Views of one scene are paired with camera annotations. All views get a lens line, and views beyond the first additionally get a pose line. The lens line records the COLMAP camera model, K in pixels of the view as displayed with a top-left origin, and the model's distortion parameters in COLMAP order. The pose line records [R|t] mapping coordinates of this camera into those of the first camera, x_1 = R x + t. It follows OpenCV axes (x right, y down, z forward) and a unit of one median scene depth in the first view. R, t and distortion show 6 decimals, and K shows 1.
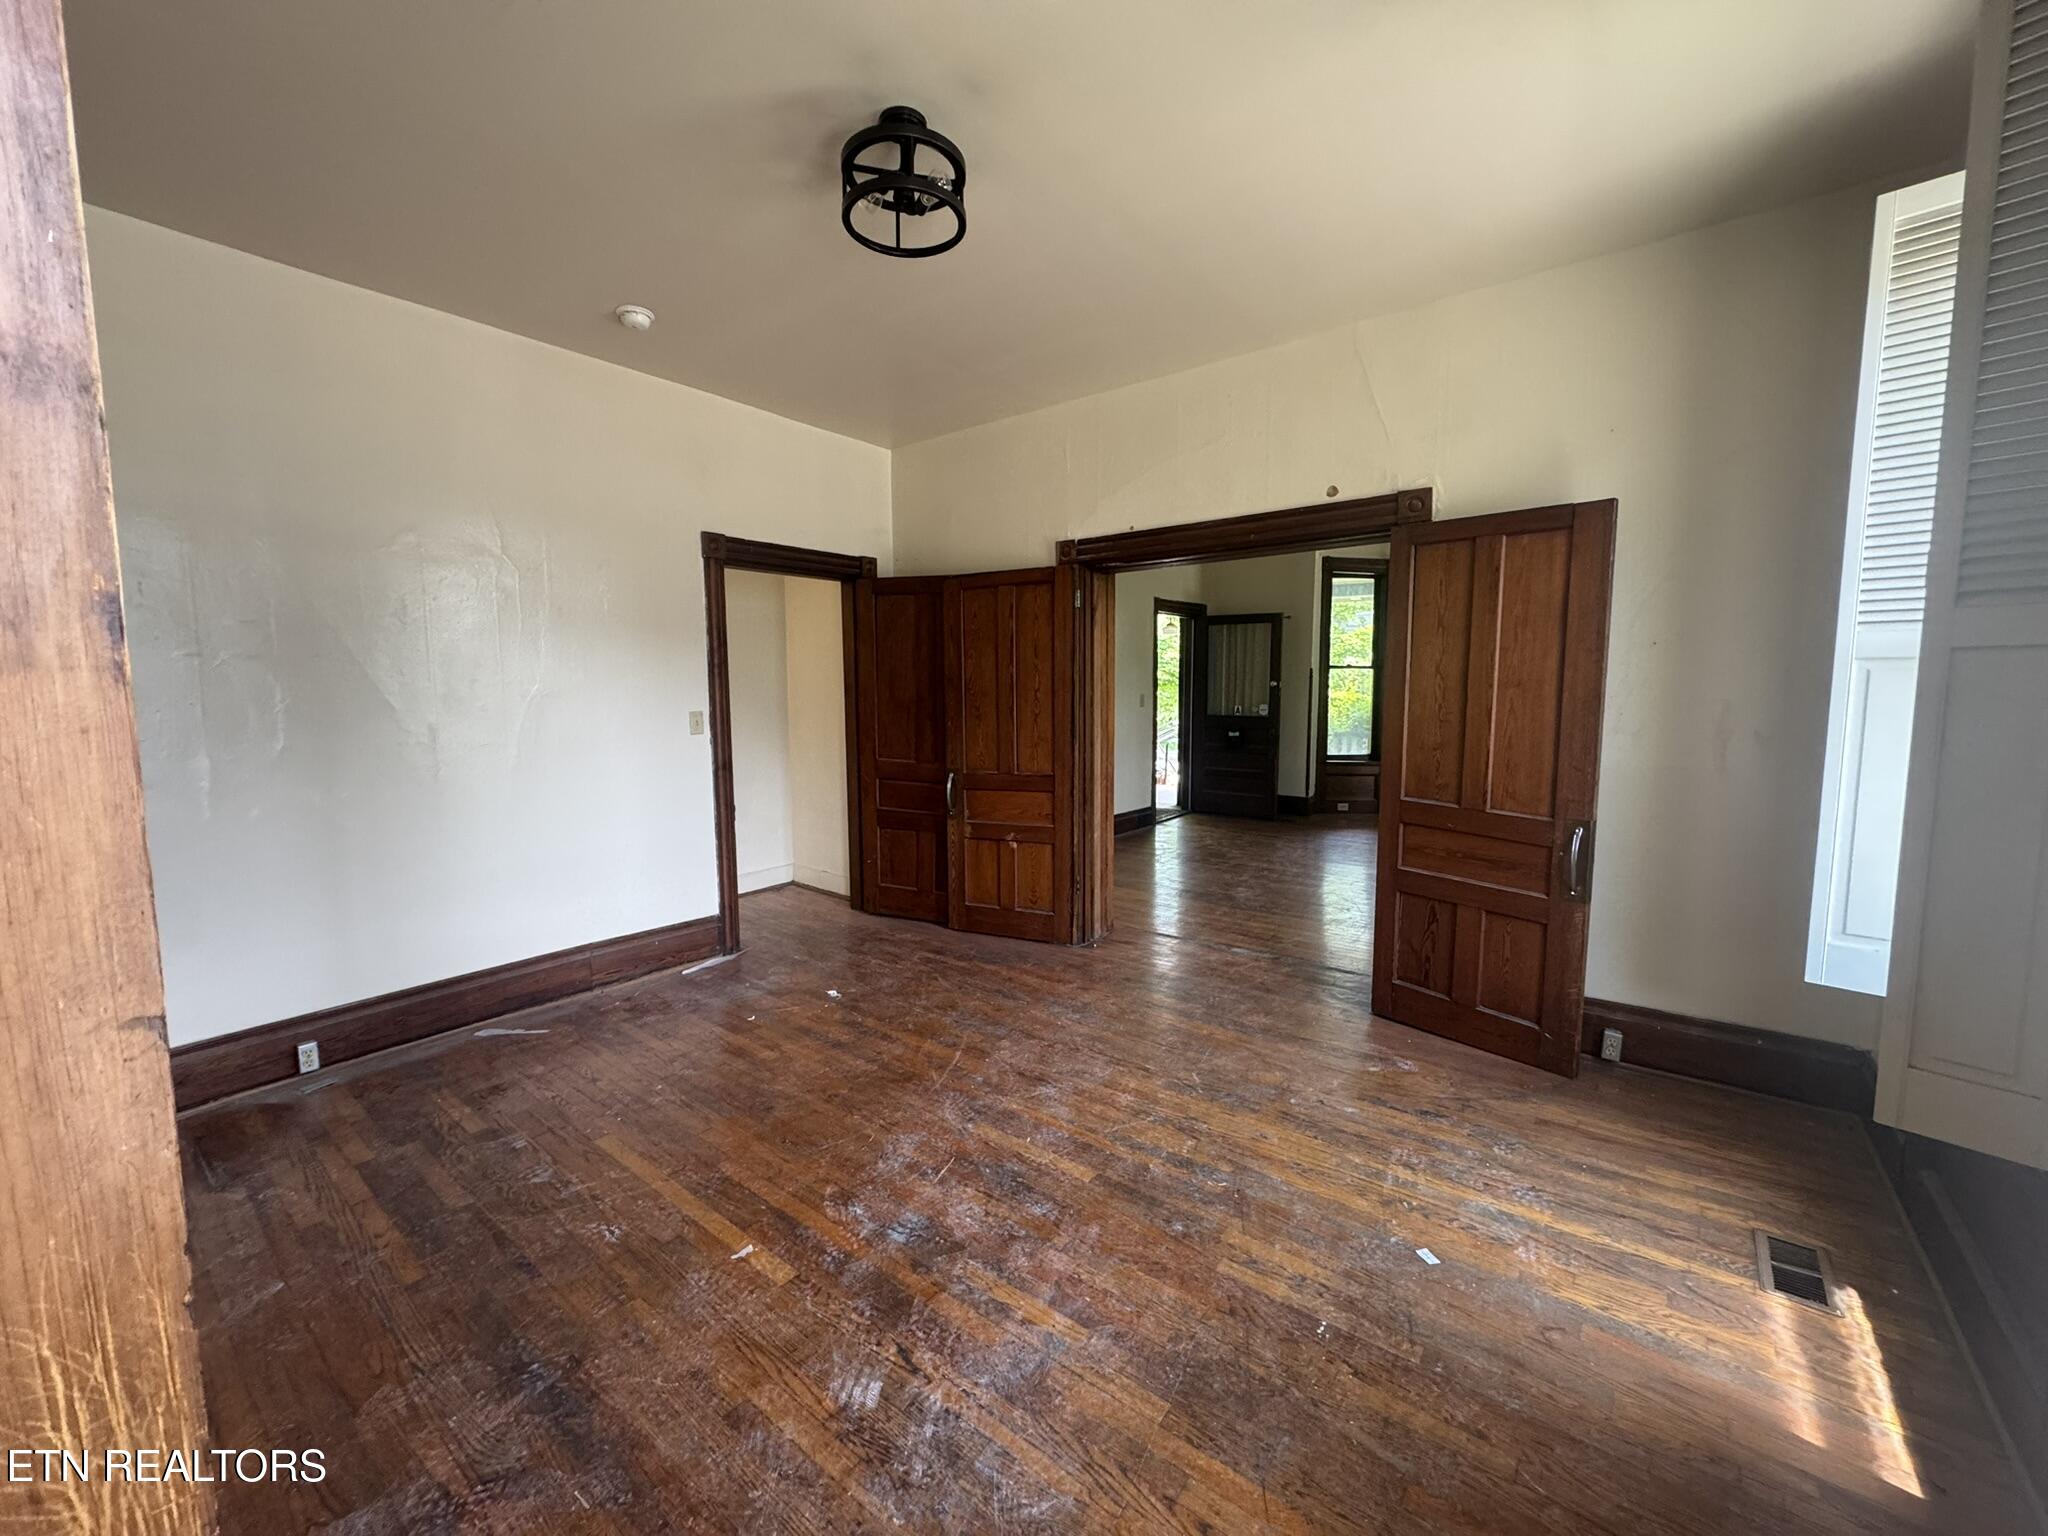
lens RADIAL K [[712.1, 0, 1036.4], [0, 712.1, 744.5], [0, 0, 1]] dist [-0.000114, 0.000000]
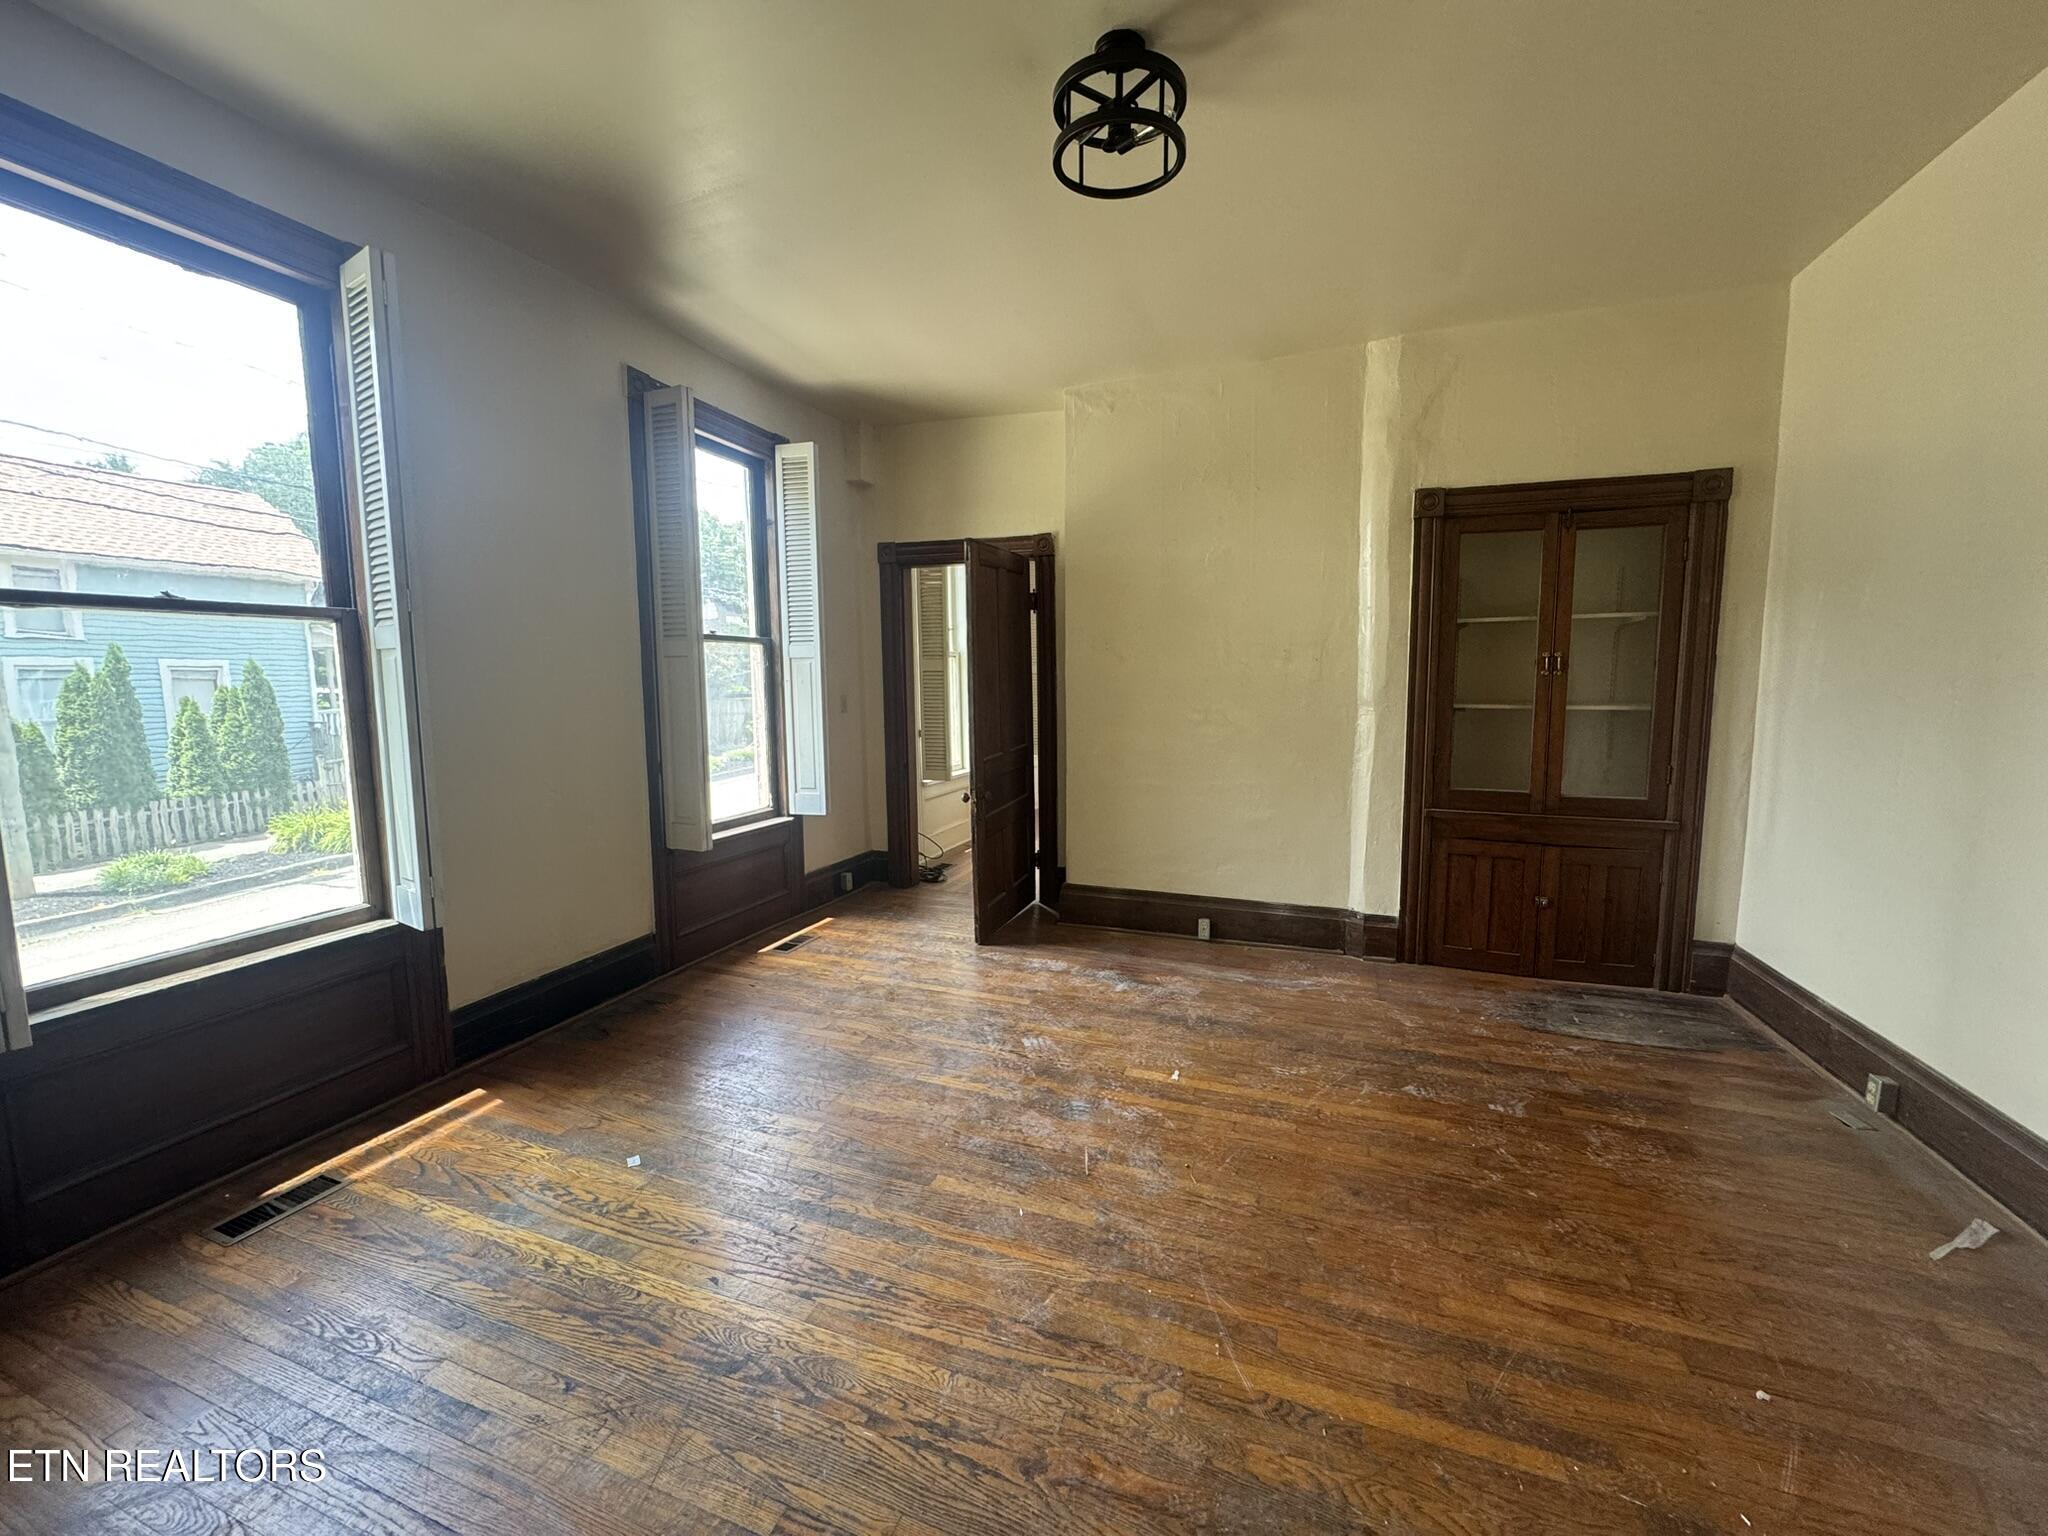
lens RADIAL K [[817.0, 0, 1022.8], [0, 817.0, 763.0], [0, 0, 1]] dist [-0.000869, -0.000026]
pose [[-0.950898, 0.044963, -0.306222, 0.305195], [-0.014582, 0.981784, 0.189438, -0.162513], [0.309162, 0.184601, -0.932921, 2.160929]]
